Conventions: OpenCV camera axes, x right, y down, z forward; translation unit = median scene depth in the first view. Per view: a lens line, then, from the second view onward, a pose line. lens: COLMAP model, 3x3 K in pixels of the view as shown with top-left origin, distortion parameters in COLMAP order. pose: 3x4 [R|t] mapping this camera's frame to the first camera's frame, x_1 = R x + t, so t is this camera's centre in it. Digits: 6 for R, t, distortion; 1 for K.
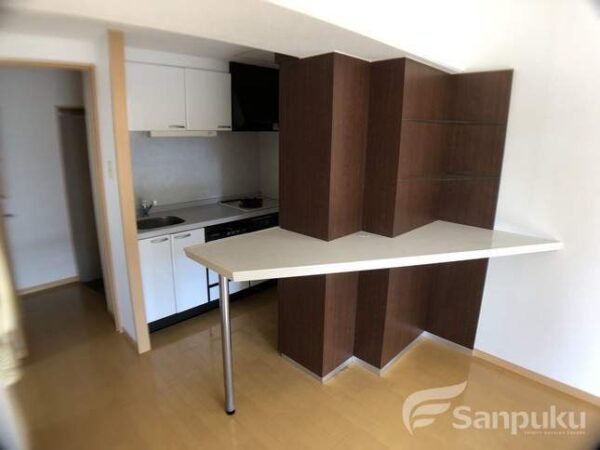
lens RADIAL K [[352.6, 0, 290.4], [0, 352.6, 223.1], [0, 0, 1]] dist [-0.080533, -0.000199]
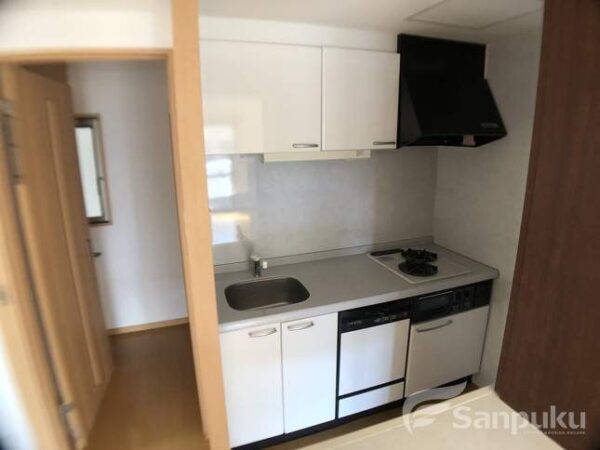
lens RADIAL K [[352.6, 0, 290.4], [0, 352.6, 223.1], [0, 0, 1]] dist [-0.080533, -0.000199]
pose [[0.910015, 0.077680, -0.407234, -0.085828], [-0.074795, 0.996933, 0.023027, -0.148958], [0.407773, 0.009505, 0.913034, 0.411434]]
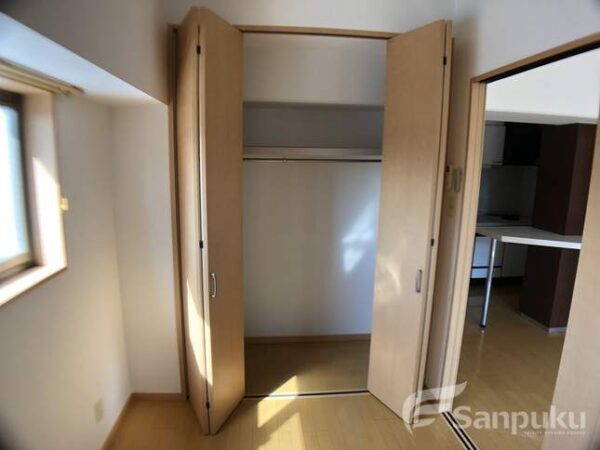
lens RADIAL K [[352.6, 0, 290.4], [0, 352.6, 223.1], [0, 0, 1]] dist [-0.080533, -0.000199]
pose [[0.779331, 0.105030, -0.617747, 0.050152], [-0.157655, 0.987005, -0.031082, 0.170958], [0.606455, 0.121614, 0.785762, -0.668032]]
